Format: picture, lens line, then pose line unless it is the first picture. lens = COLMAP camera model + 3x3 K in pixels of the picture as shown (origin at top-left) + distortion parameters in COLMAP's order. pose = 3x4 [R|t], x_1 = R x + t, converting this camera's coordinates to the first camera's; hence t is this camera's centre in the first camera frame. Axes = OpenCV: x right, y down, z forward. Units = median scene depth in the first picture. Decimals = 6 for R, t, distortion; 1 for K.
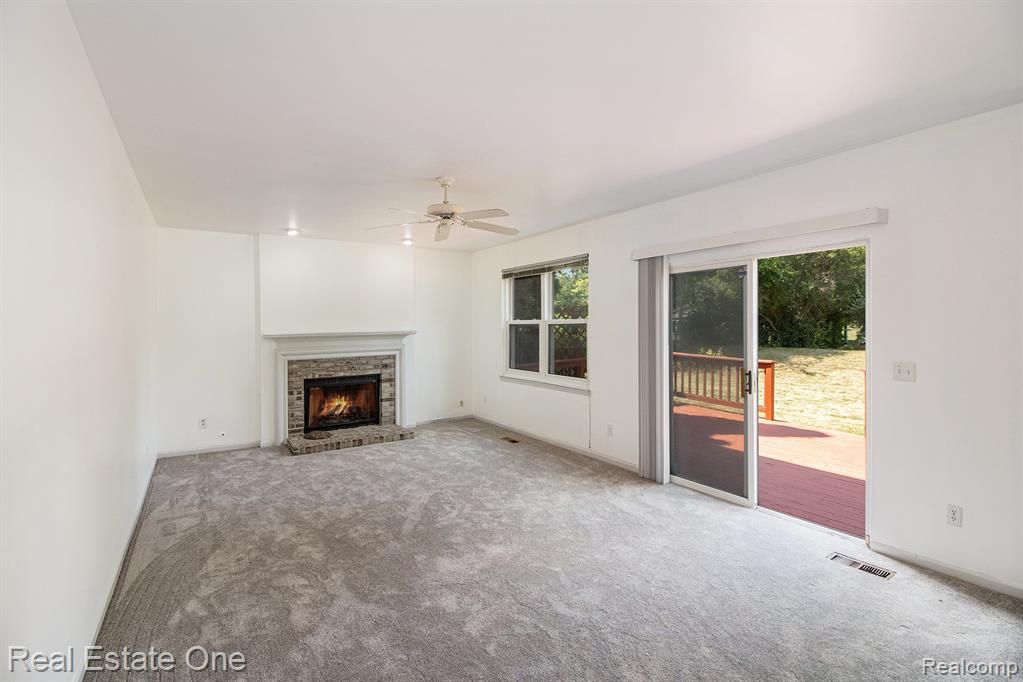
lens RADIAL K [[477.6, 0, 517.0], [0, 477.6, 336.6], [0, 0, 1]] dist [-0.002883, -0.000595]
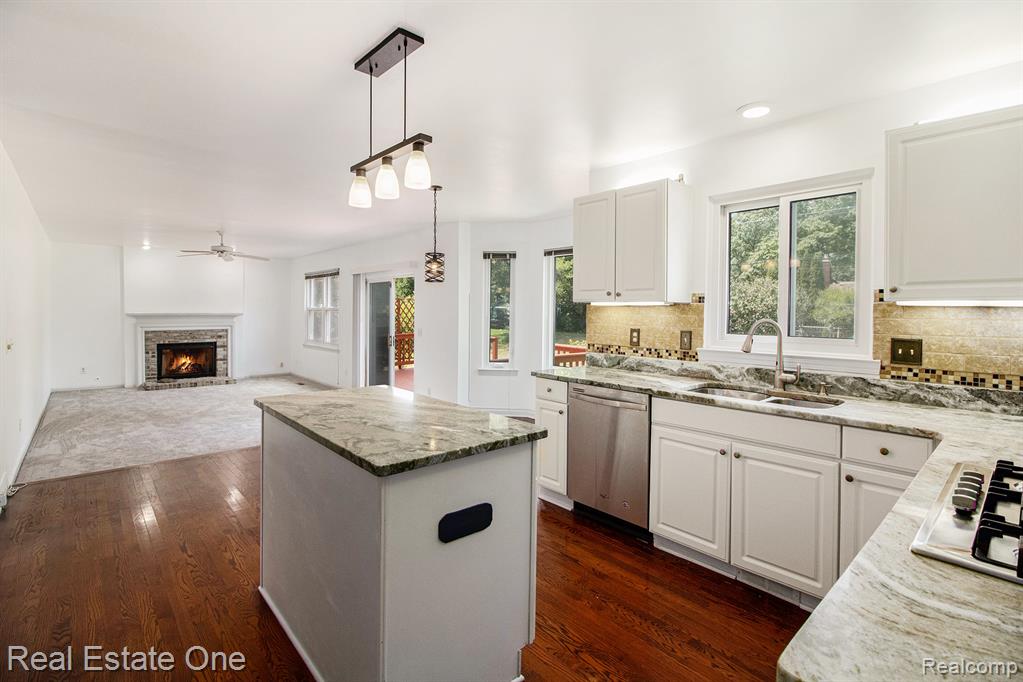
lens RADIAL K [[477.6, 0, 505.8], [0, 477.6, 336.9], [0, 0, 1]] dist [-0.002883, -0.000595]
pose [[0.989402, 0.011900, 0.144712, 0.403136], [-0.015325, 0.999628, 0.022575, 0.016330], [-0.144389, -0.024554, 0.989216, -0.612806]]
